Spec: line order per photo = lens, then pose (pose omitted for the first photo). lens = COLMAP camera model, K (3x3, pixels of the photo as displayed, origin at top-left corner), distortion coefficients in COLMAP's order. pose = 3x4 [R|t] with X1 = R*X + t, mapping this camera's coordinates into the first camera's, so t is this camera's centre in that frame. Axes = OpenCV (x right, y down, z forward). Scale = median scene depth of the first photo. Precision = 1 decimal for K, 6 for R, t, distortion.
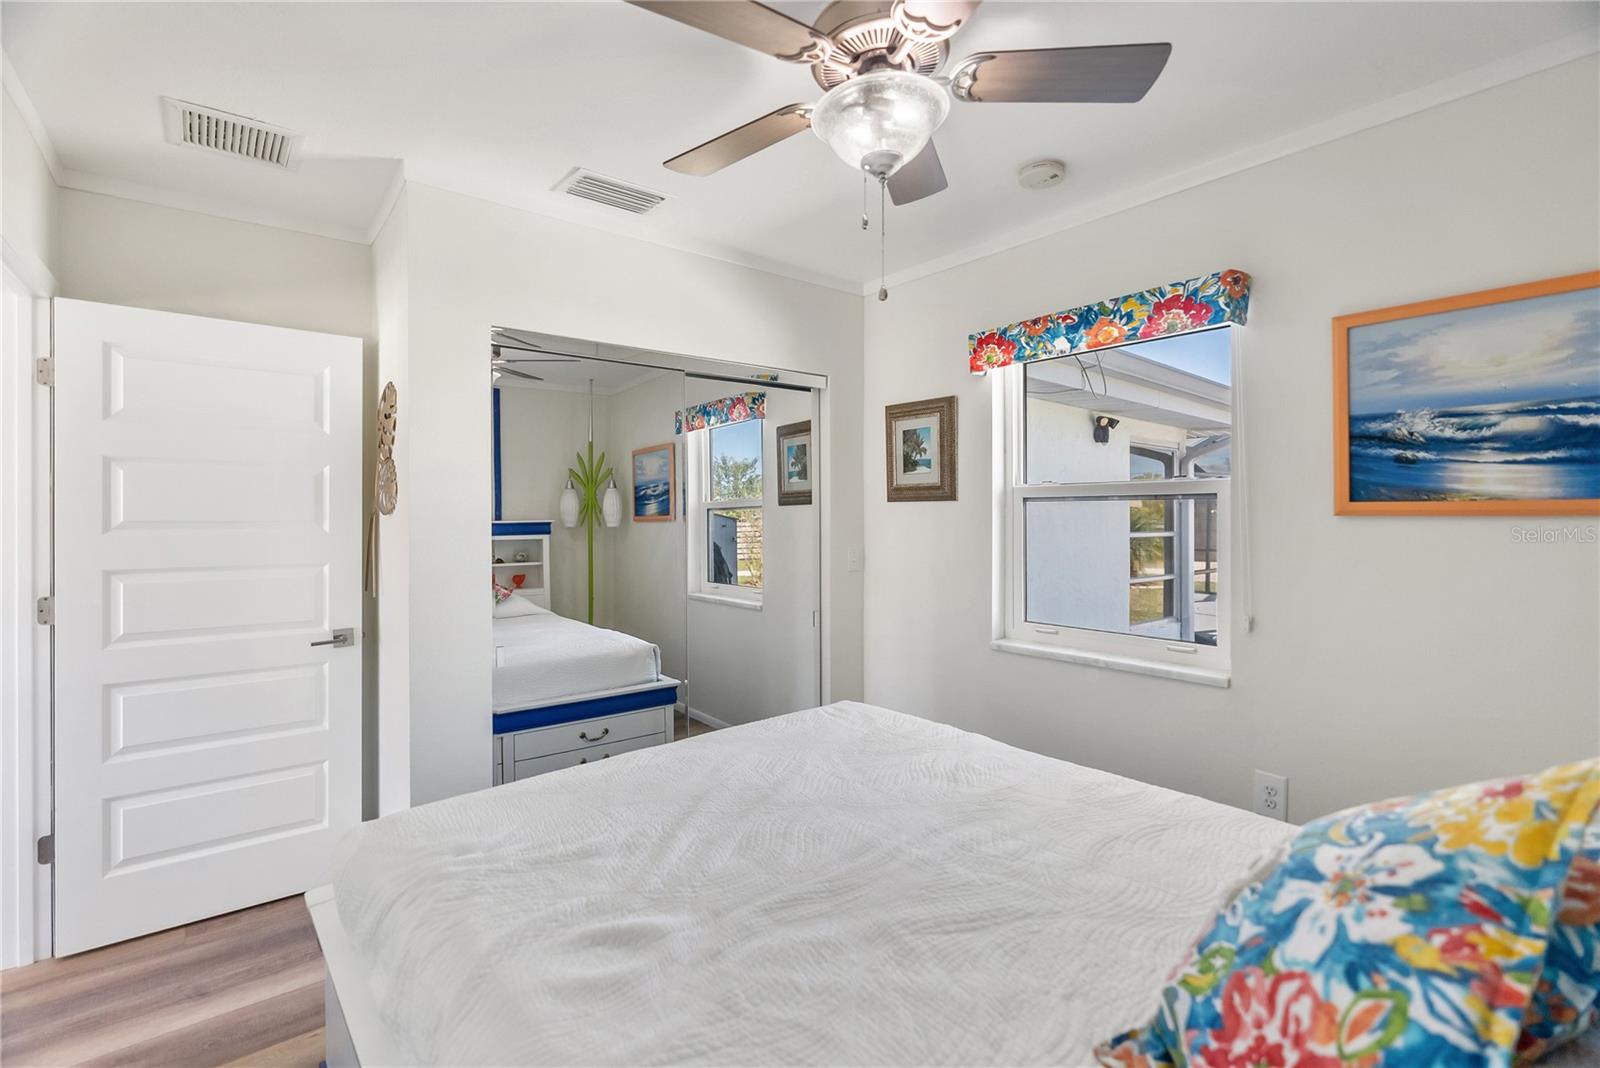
lens RADIAL K [[738.0, 0, 798.0], [0, 738.0, 502.9], [0, 0, 1]] dist [-0.001401, 0.001139]
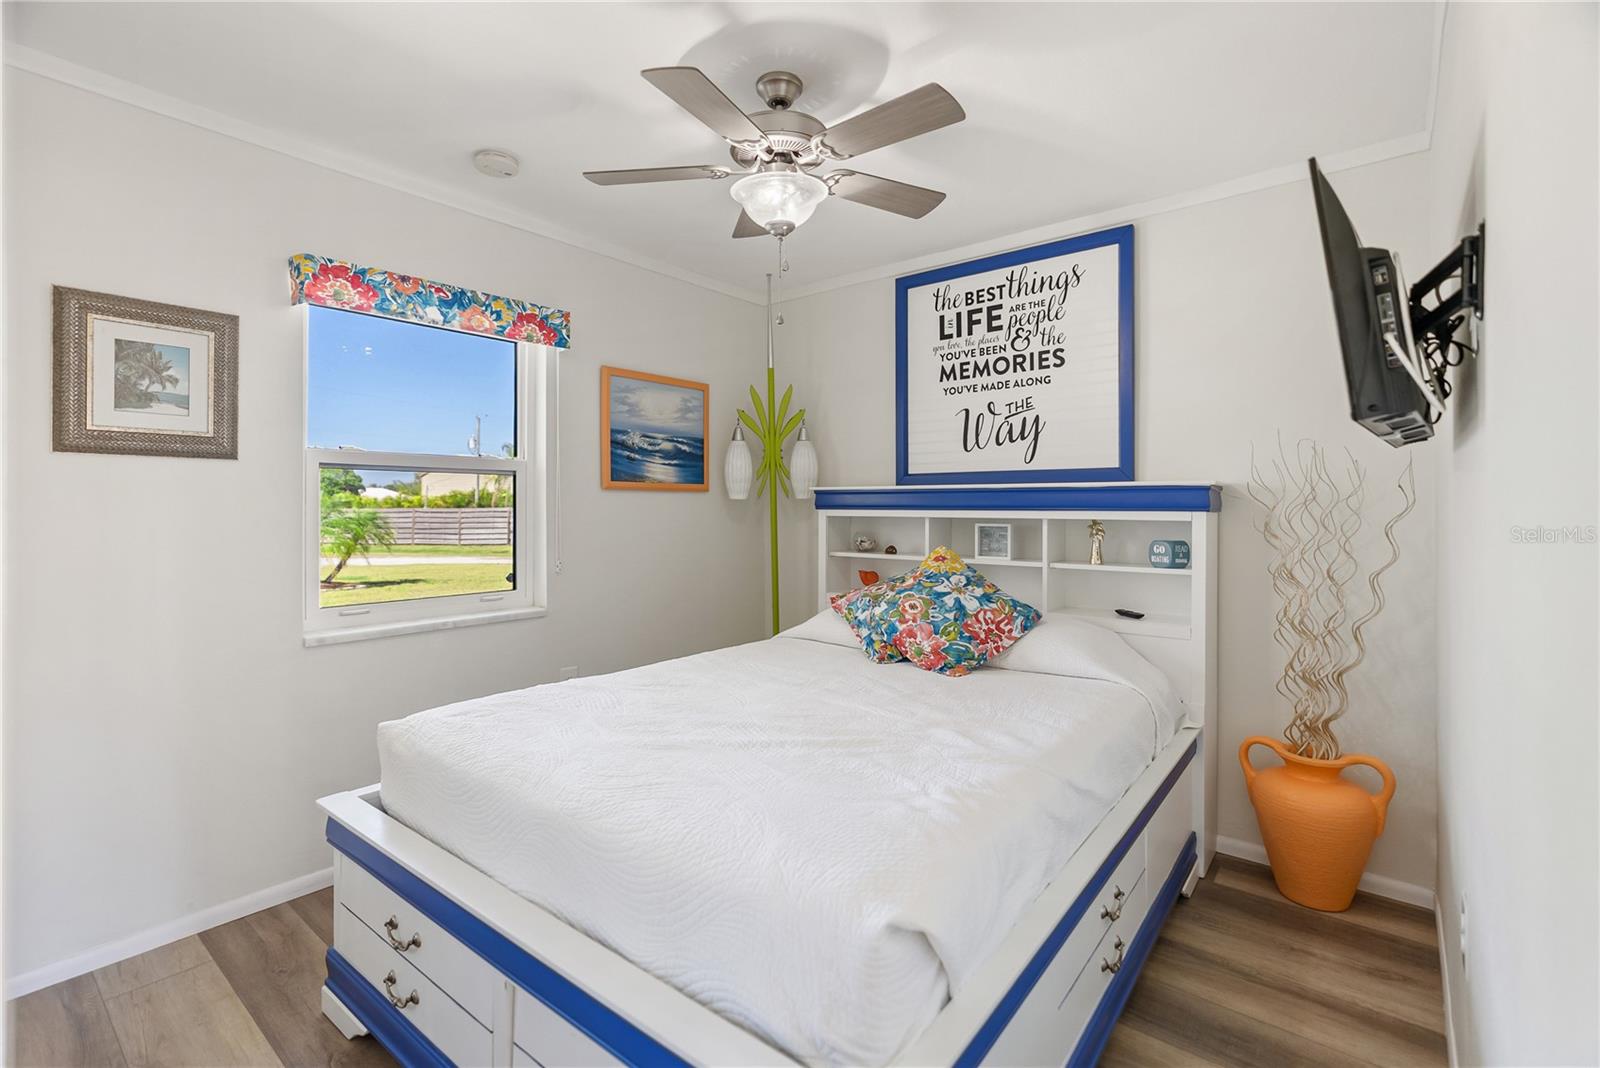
lens RADIAL K [[738.0, 0, 798.0], [0, 738.0, 502.9], [0, 0, 1]] dist [-0.001401, 0.001139]
pose [[-0.210536, 0.011242, 0.977521, -0.778827], [-0.012140, 0.999827, -0.014113, 0.053832], [-0.977511, -0.014838, -0.210363, 0.775743]]
